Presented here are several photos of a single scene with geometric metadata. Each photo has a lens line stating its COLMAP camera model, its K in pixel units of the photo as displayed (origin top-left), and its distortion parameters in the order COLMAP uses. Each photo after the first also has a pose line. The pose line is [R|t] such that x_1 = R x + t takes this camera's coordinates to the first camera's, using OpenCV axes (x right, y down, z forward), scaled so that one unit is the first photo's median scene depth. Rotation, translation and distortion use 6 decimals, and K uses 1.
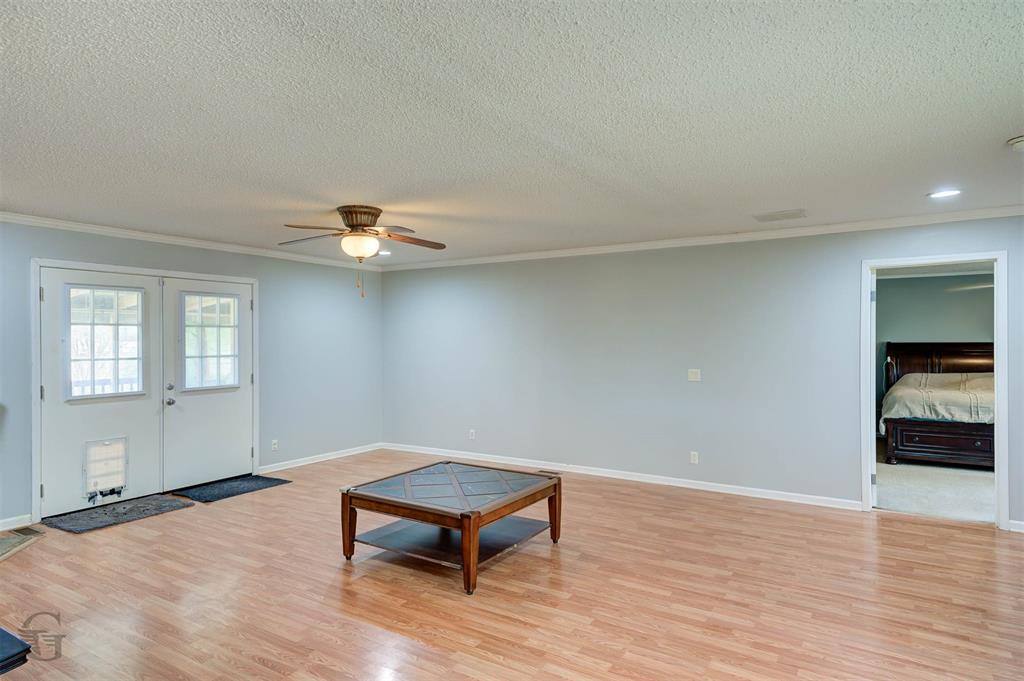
lens RADIAL K [[607.0, 0, 517.5], [0, 607.0, 339.6], [0, 0, 1]] dist [0.029870, 0.002344]
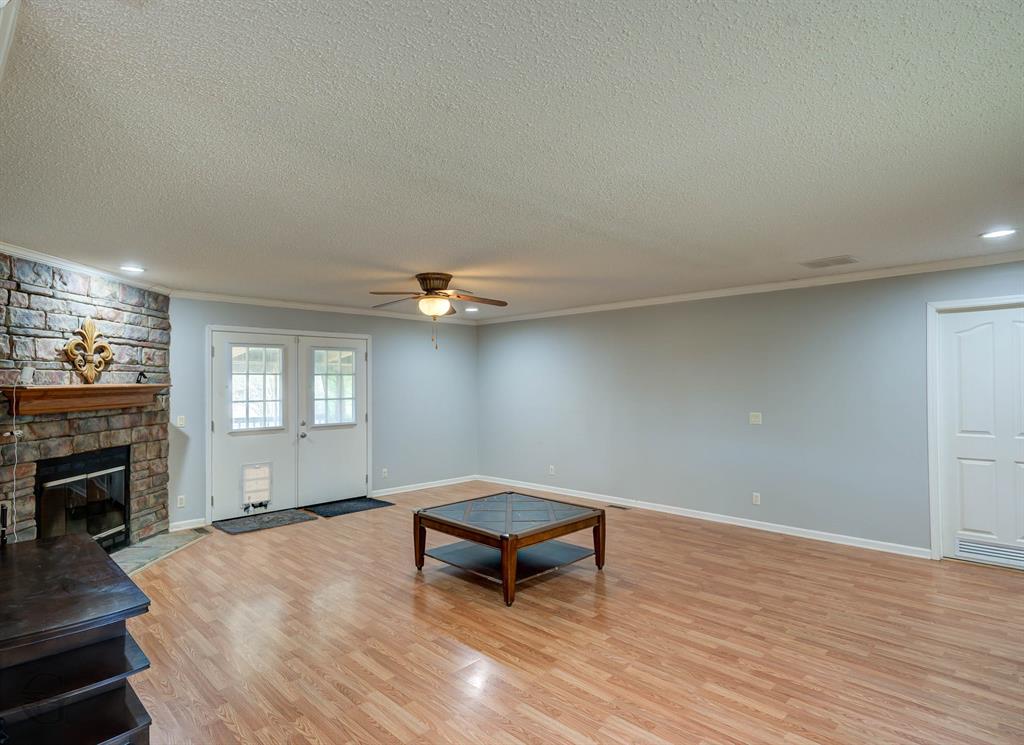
lens RADIAL K [[565.0, 0, 506.4], [0, 565.0, 373.6], [0, 0, 1]] dist [0.006891, -0.002869]
pose [[0.973873, -0.008167, -0.226947, 0.133366], [0.004348, 0.999841, -0.017321, -0.003492], [0.227052, 0.015881, 0.973753, -0.040576]]
